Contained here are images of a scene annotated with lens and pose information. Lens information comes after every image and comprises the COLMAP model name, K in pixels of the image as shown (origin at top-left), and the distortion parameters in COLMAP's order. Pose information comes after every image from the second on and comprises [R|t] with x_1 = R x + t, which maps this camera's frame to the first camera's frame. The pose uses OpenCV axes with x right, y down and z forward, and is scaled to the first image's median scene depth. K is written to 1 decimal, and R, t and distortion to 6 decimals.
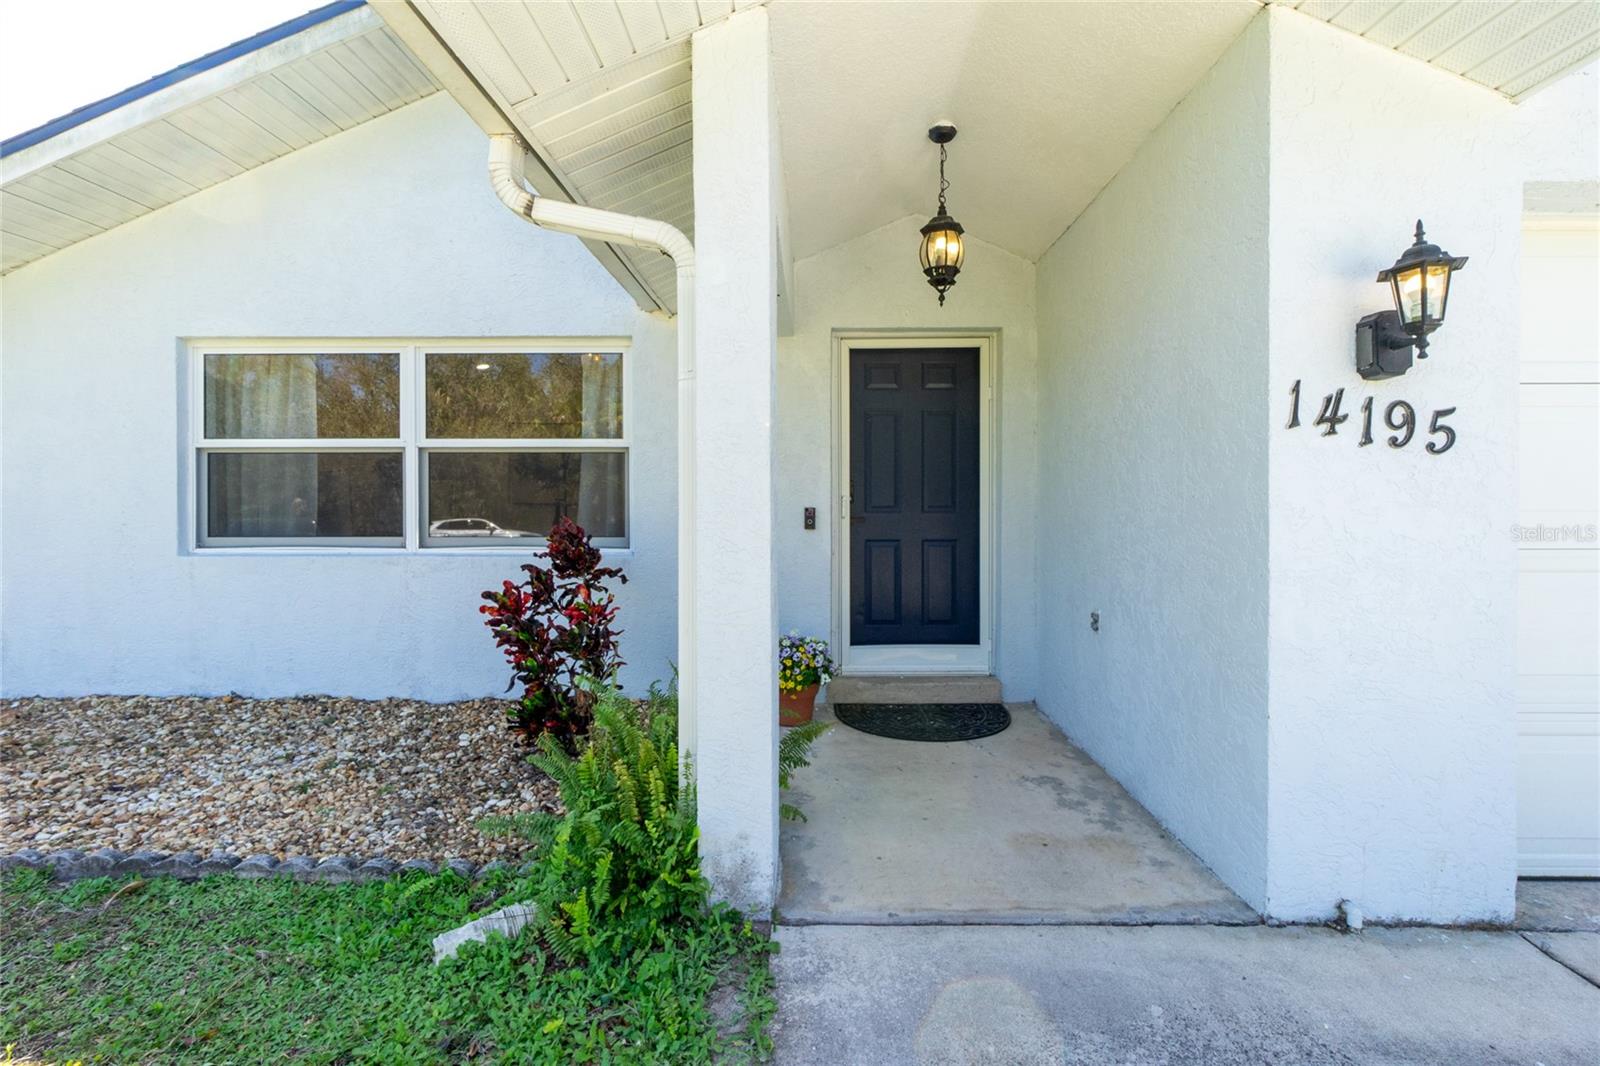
lens RADIAL K [[696.8, 0, 816.9], [0, 696.8, 525.4], [0, 0, 1]] dist [-0.002933, -0.000491]
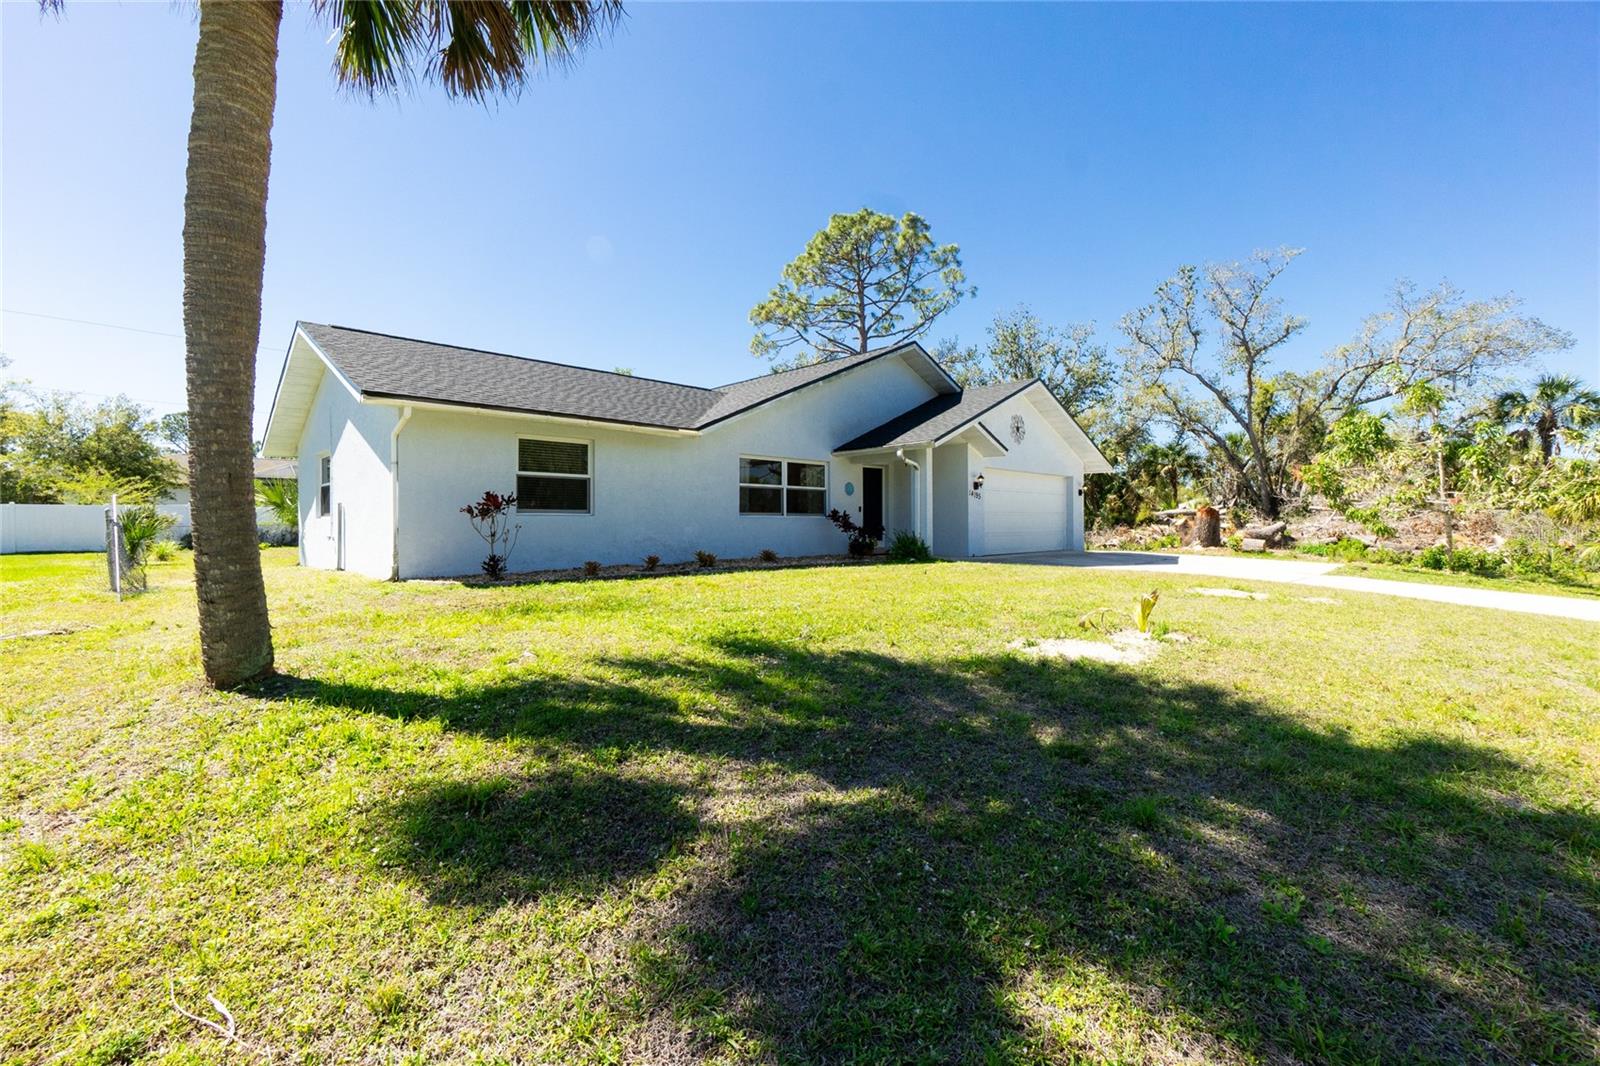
lens RADIAL K [[707.9, 0, 774.8], [0, 707.9, 524.6], [0, 0, 1]] dist [-0.003706, 0.000002]
pose [[0.699644, -0.003534, 0.714483, -3.218745], [0.024828, 0.999504, -0.019368, 0.143744], [-0.714060, 0.031289, 0.699385, -1.479025]]
